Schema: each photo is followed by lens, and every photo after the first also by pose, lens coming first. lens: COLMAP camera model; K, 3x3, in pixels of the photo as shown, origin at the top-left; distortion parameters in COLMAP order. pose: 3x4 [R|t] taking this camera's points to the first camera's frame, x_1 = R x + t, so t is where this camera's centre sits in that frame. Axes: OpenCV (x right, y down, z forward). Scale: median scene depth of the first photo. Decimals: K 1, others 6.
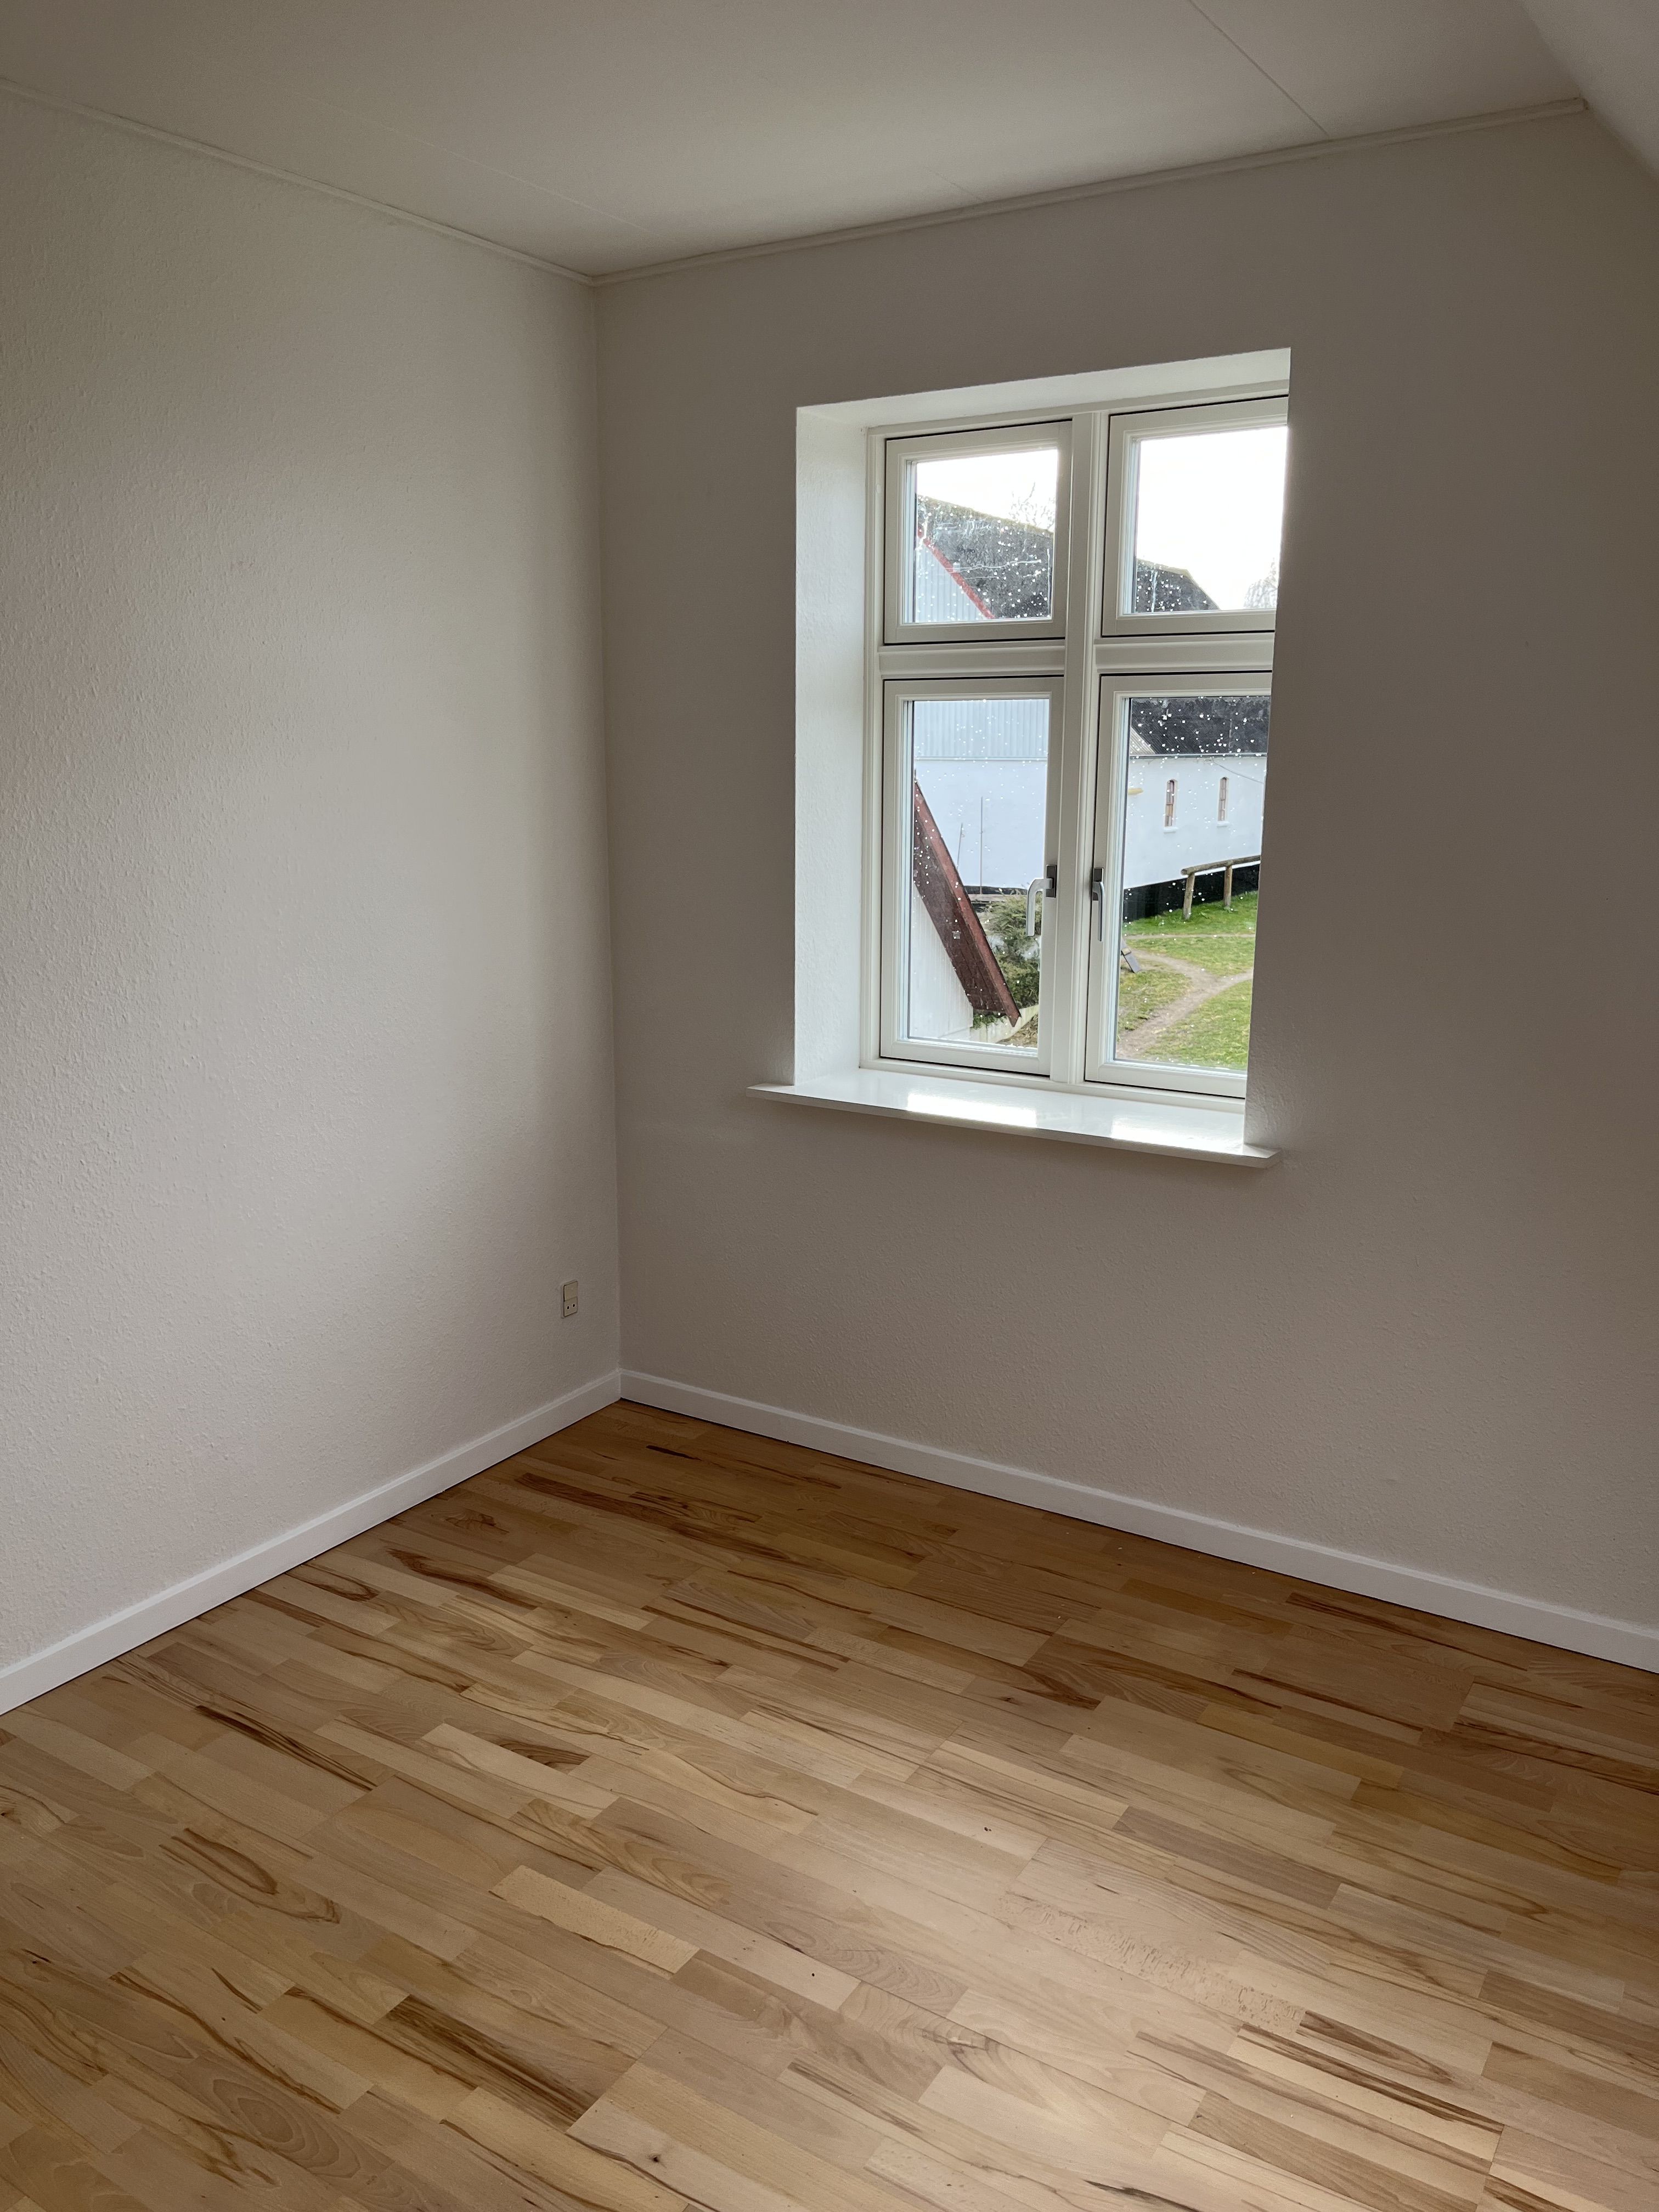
lens RADIAL K [[1650.8, 0, 829.5], [0, 1650.8, 1106.0], [0, 0, 1]] dist [0.057285, -0.095549]
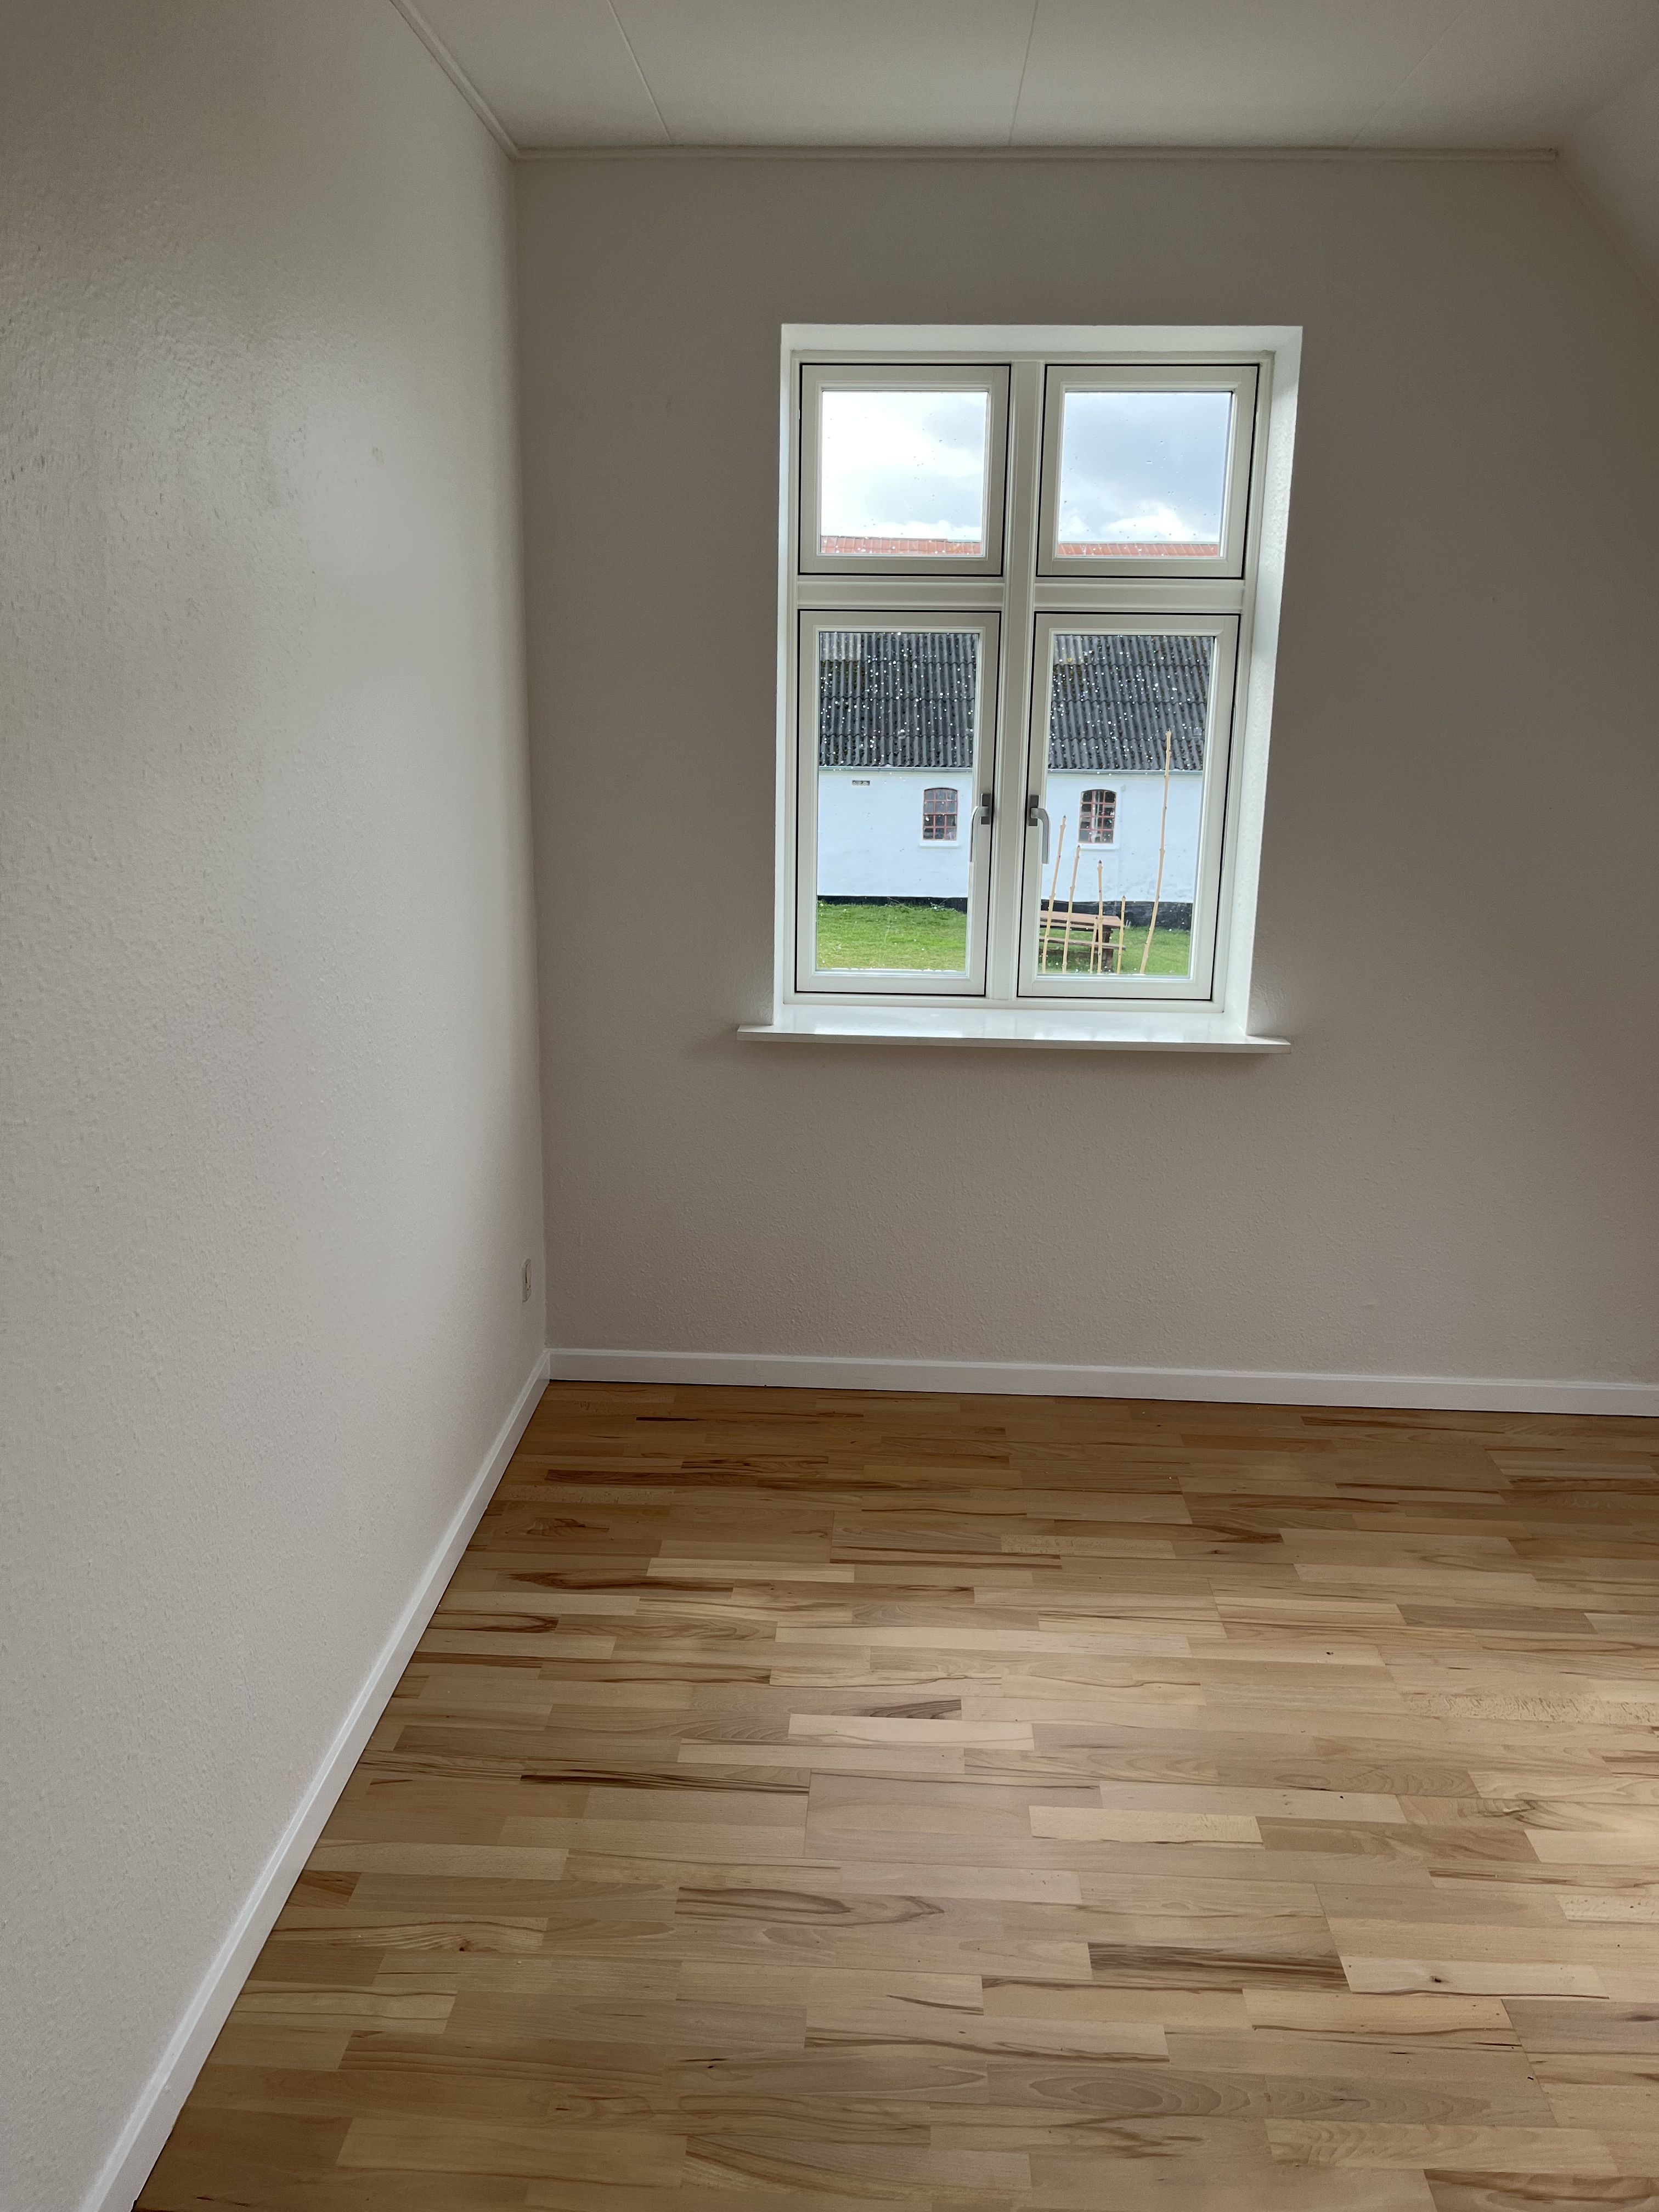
lens RADIAL K [[1650.1, 0, 842.1], [0, 1650.1, 1097.5], [0, 0, 1]] dist [0.045464, -0.078792]
pose [[0.876874, -0.110536, 0.467840, -0.558601], [0.094789, 0.993855, 0.057155, -0.027036], [-0.471283, -0.005772, 0.881963, 0.140791]]
